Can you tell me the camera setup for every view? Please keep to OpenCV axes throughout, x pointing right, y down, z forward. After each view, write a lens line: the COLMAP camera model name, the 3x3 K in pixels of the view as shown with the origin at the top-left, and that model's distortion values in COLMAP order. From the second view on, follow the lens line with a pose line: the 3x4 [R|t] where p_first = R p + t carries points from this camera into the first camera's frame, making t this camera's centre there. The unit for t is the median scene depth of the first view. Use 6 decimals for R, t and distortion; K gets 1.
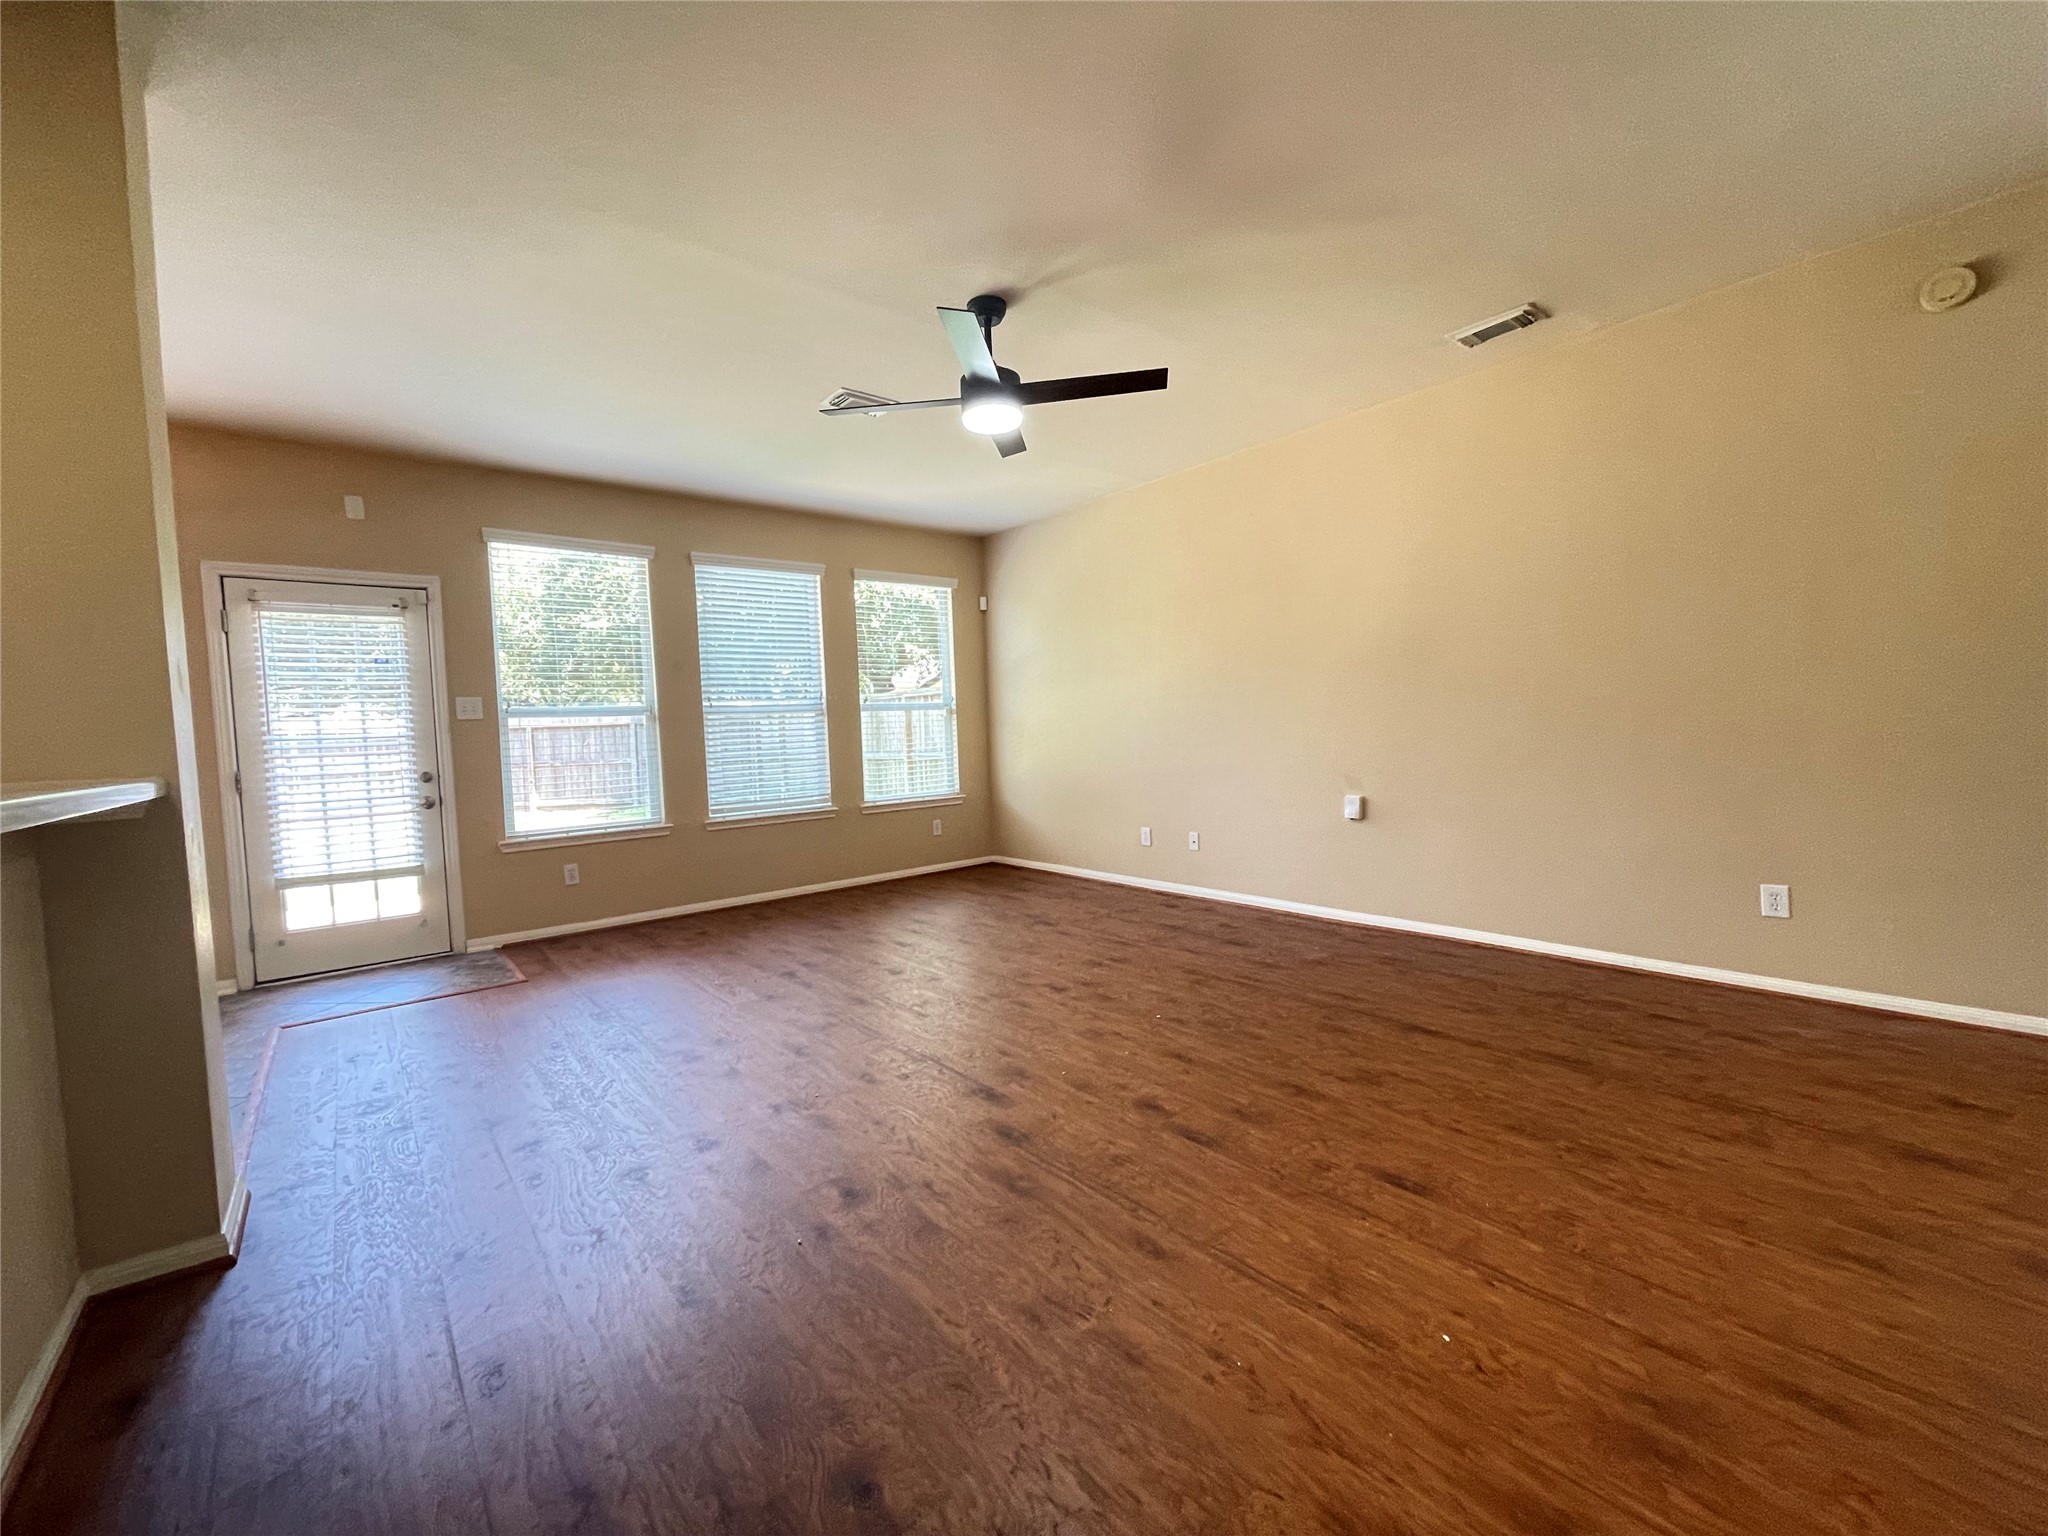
lens RADIAL K [[833.1, 0, 1024.3], [0, 833.1, 768.9], [0, 0, 1]] dist [-0.000892, 0.000224]
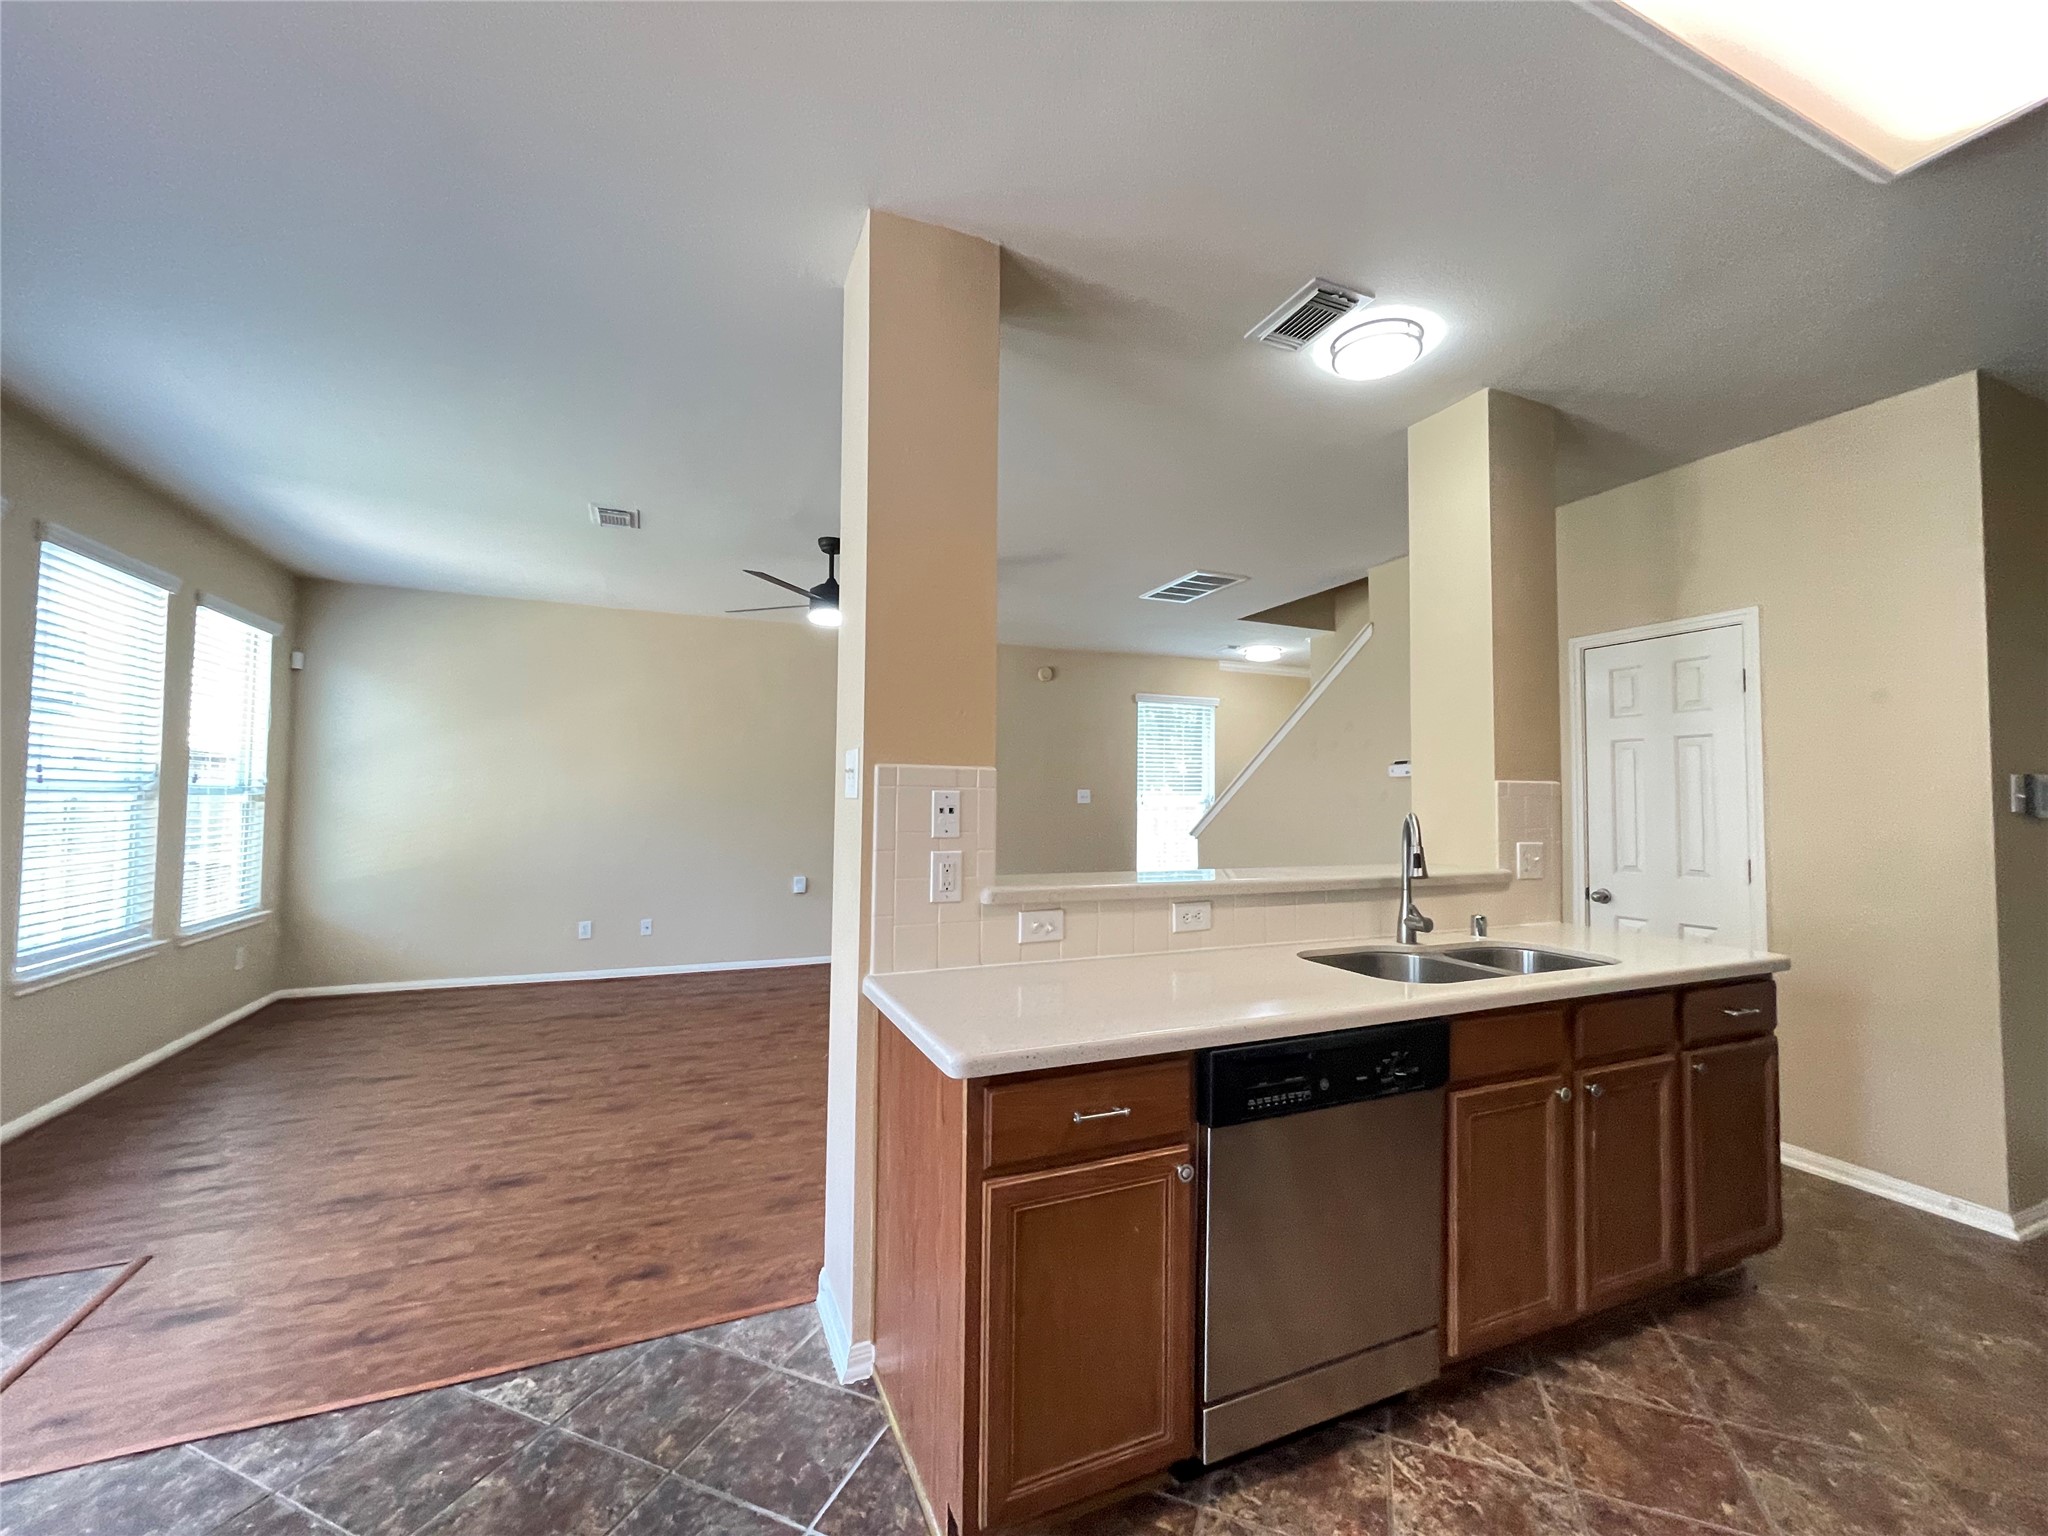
lens RADIAL K [[833.1, 0, 1026.6], [0, 833.1, 769.8], [0, 0, 1]] dist [-0.000892, 0.000224]
pose [[0.276706, 0.079274, 0.957679, -0.744748], [0.025185, 0.995651, -0.089694, -0.012151], [-0.960624, 0.048938, 0.273506, 0.171231]]
